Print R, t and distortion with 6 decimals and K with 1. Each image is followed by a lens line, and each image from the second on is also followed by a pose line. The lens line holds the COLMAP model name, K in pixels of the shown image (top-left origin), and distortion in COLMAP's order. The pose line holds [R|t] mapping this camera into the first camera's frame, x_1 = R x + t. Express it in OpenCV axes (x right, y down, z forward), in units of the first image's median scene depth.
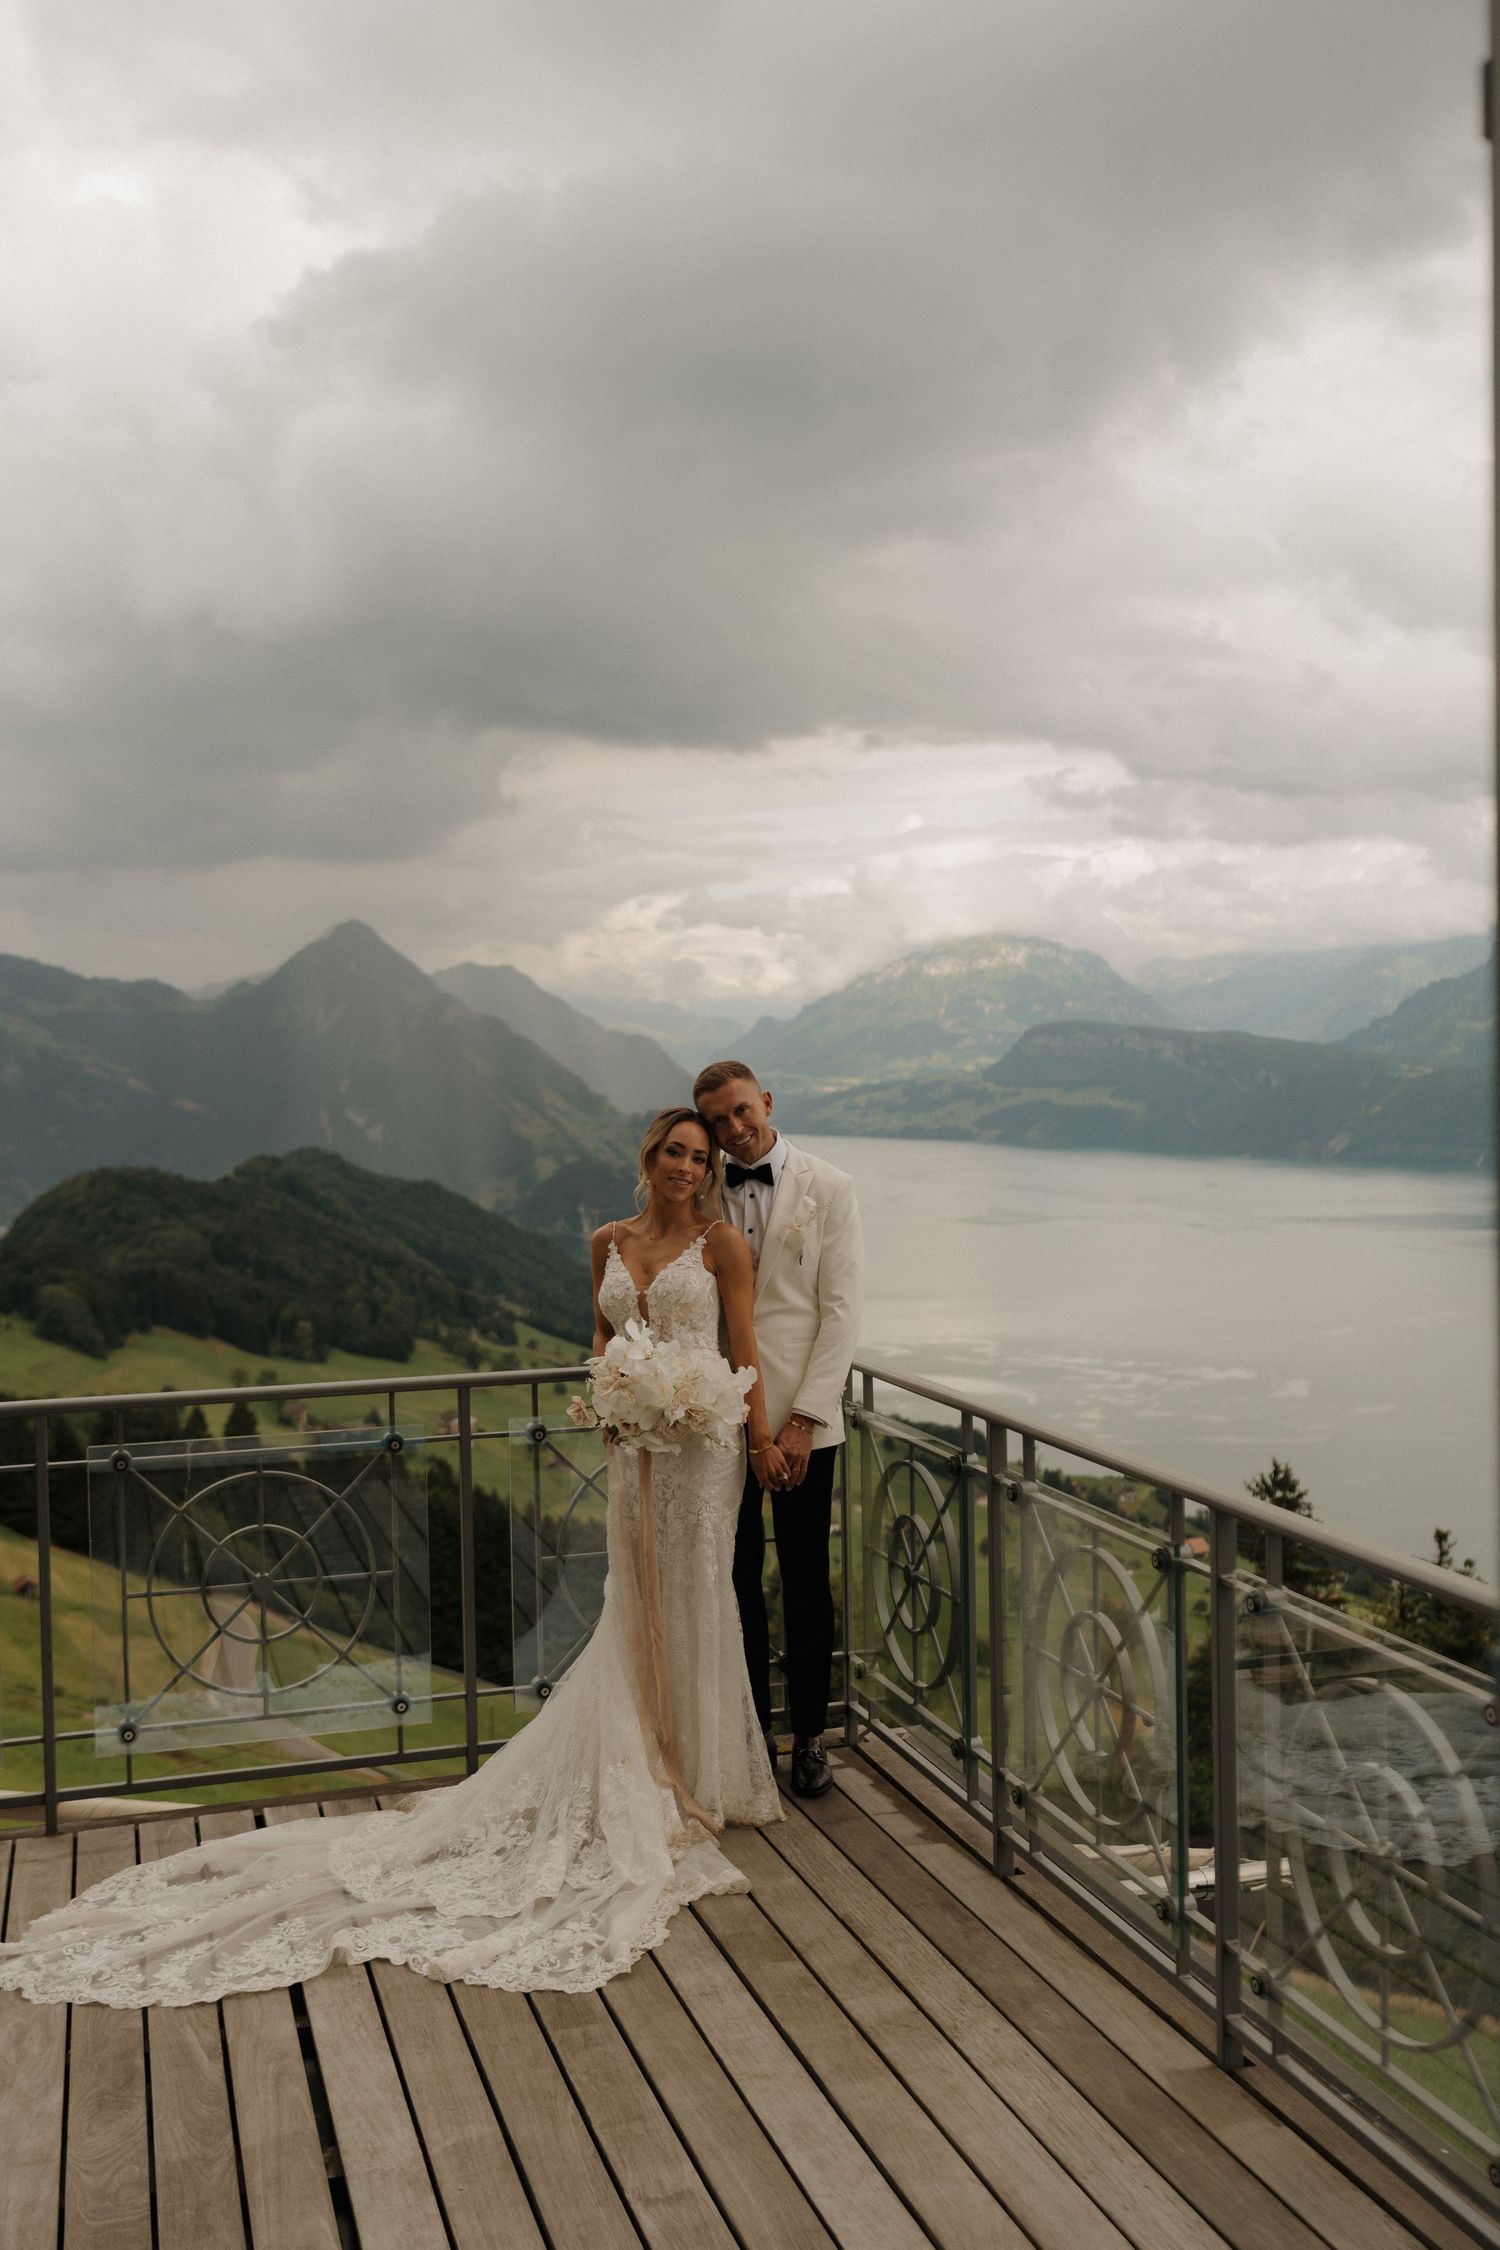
lens RADIAL K [[2219.1, 0, 750.0], [0, 2219.1, 1125.0], [0, 0, 1]] dist [-0.008380, -0.000195]
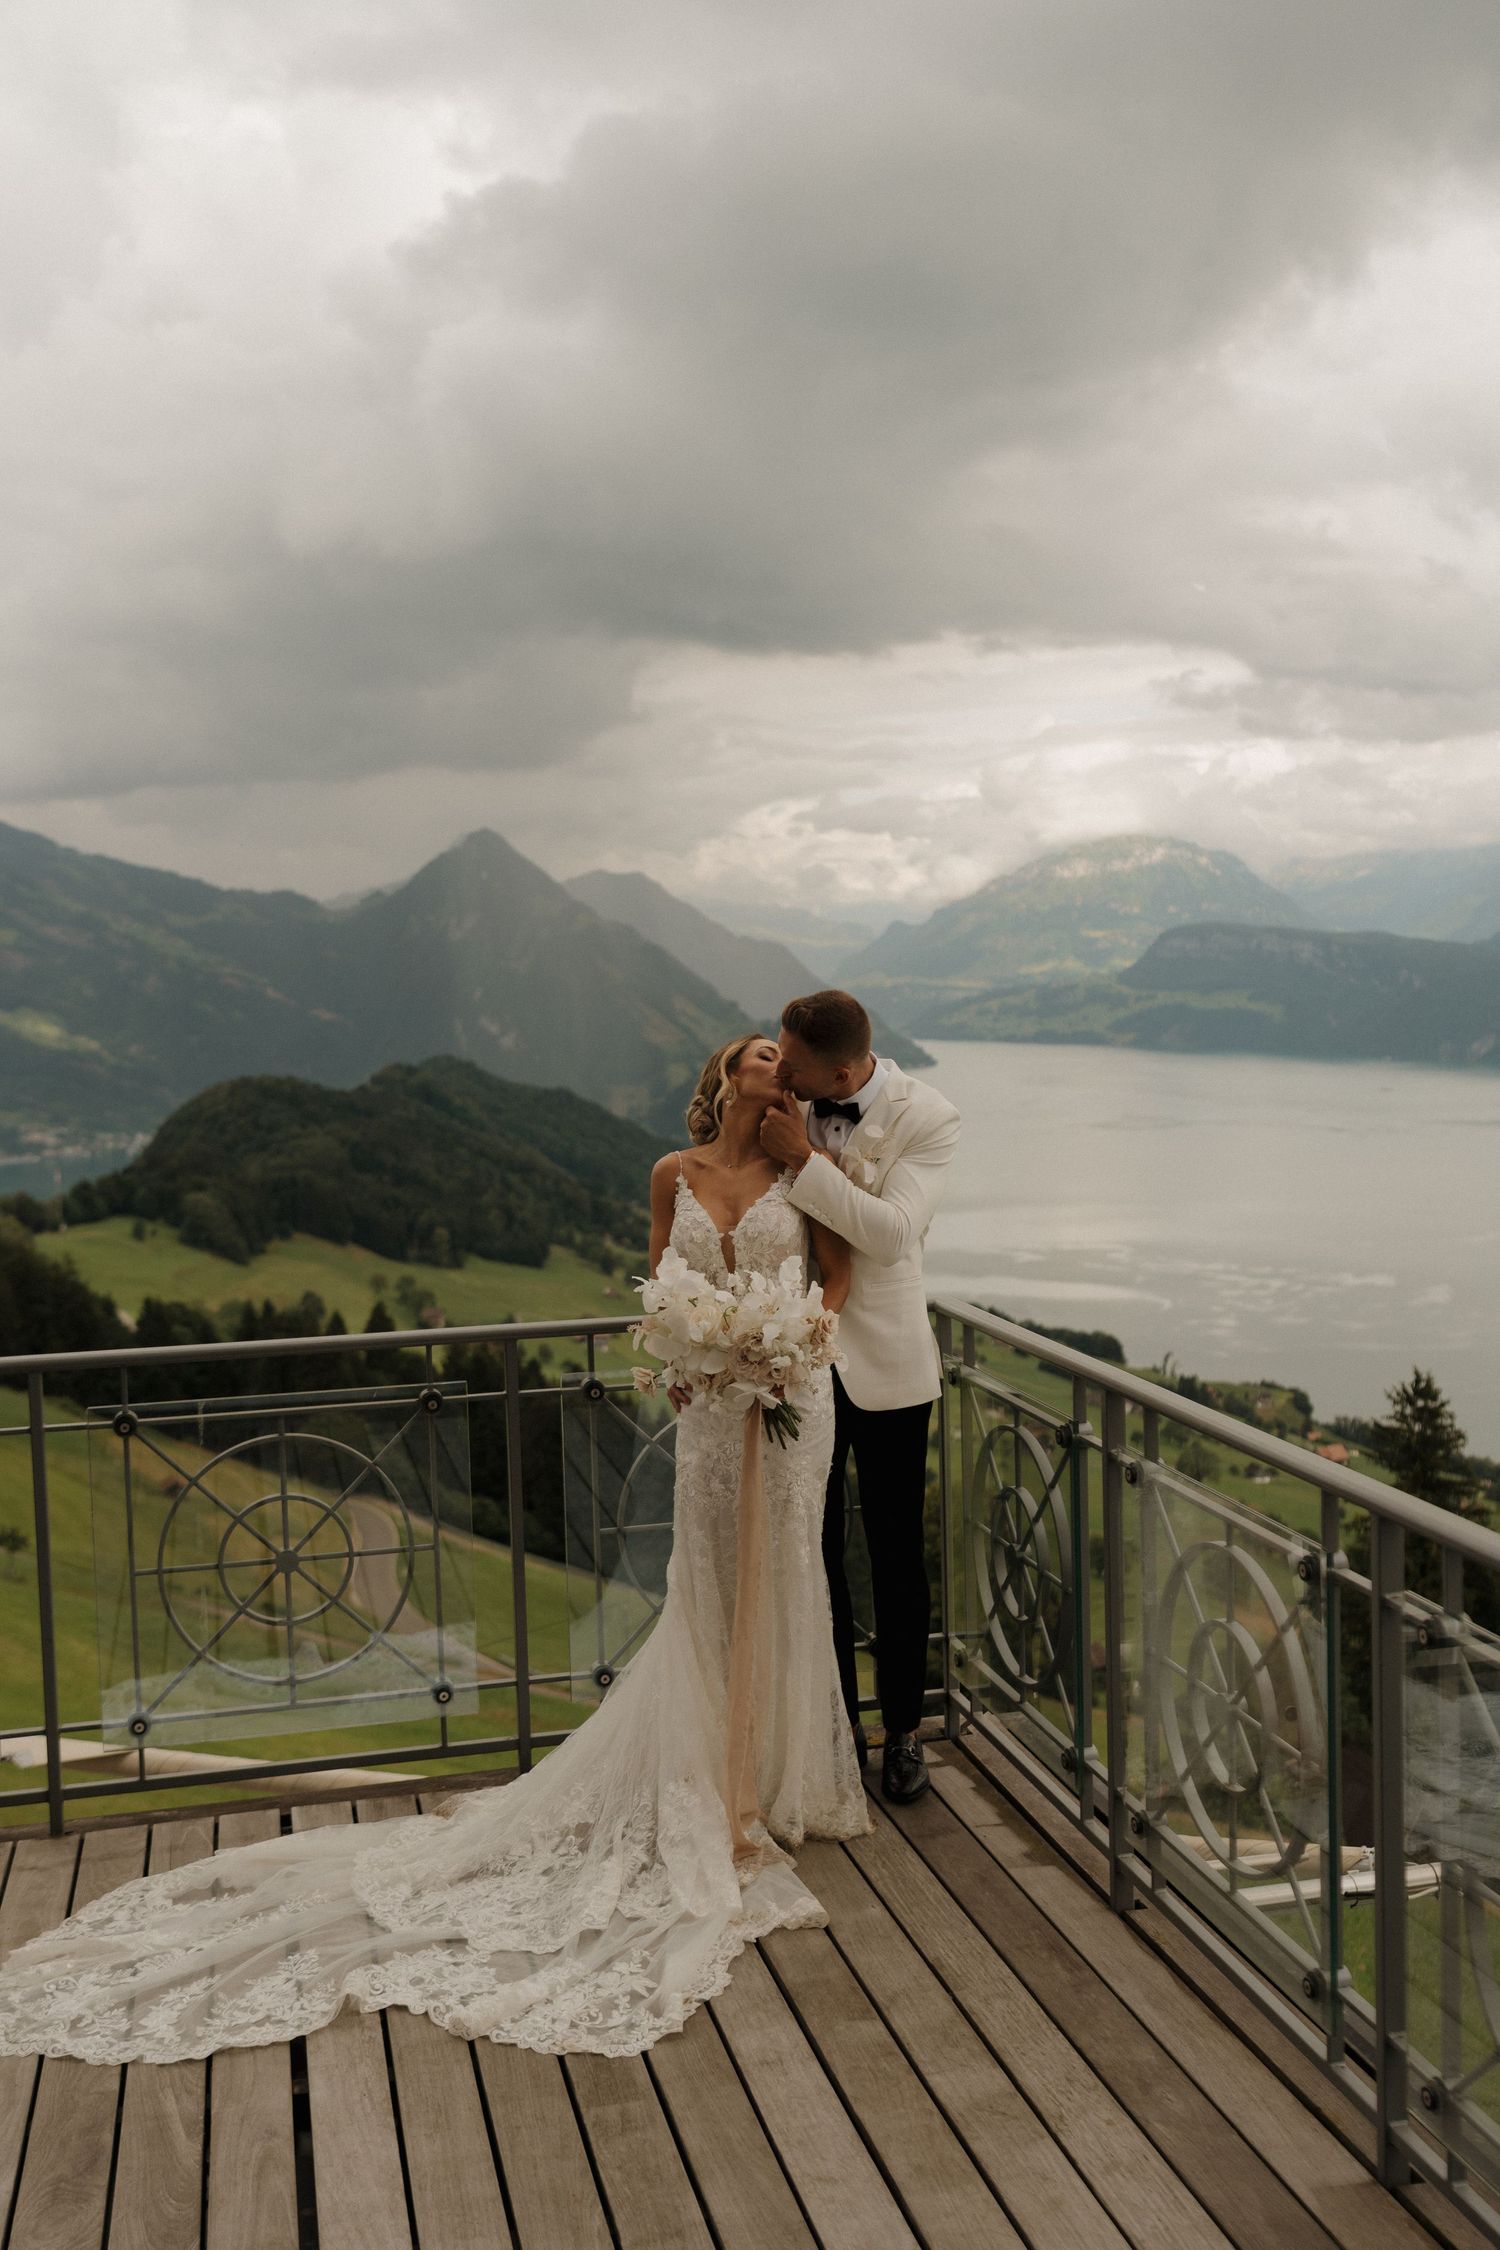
lens RADIAL K [[2208.4, 0, 750.0], [0, 2208.4, 1125.0], [0, 0, 1]] dist [0.003086, -0.000187]
pose [[0.998160, -0.004077, -0.060499, 0.022676], [0.006657, 0.999074, 0.042501, -0.004698], [0.060270, -0.042826, 0.997263, 0.142832]]
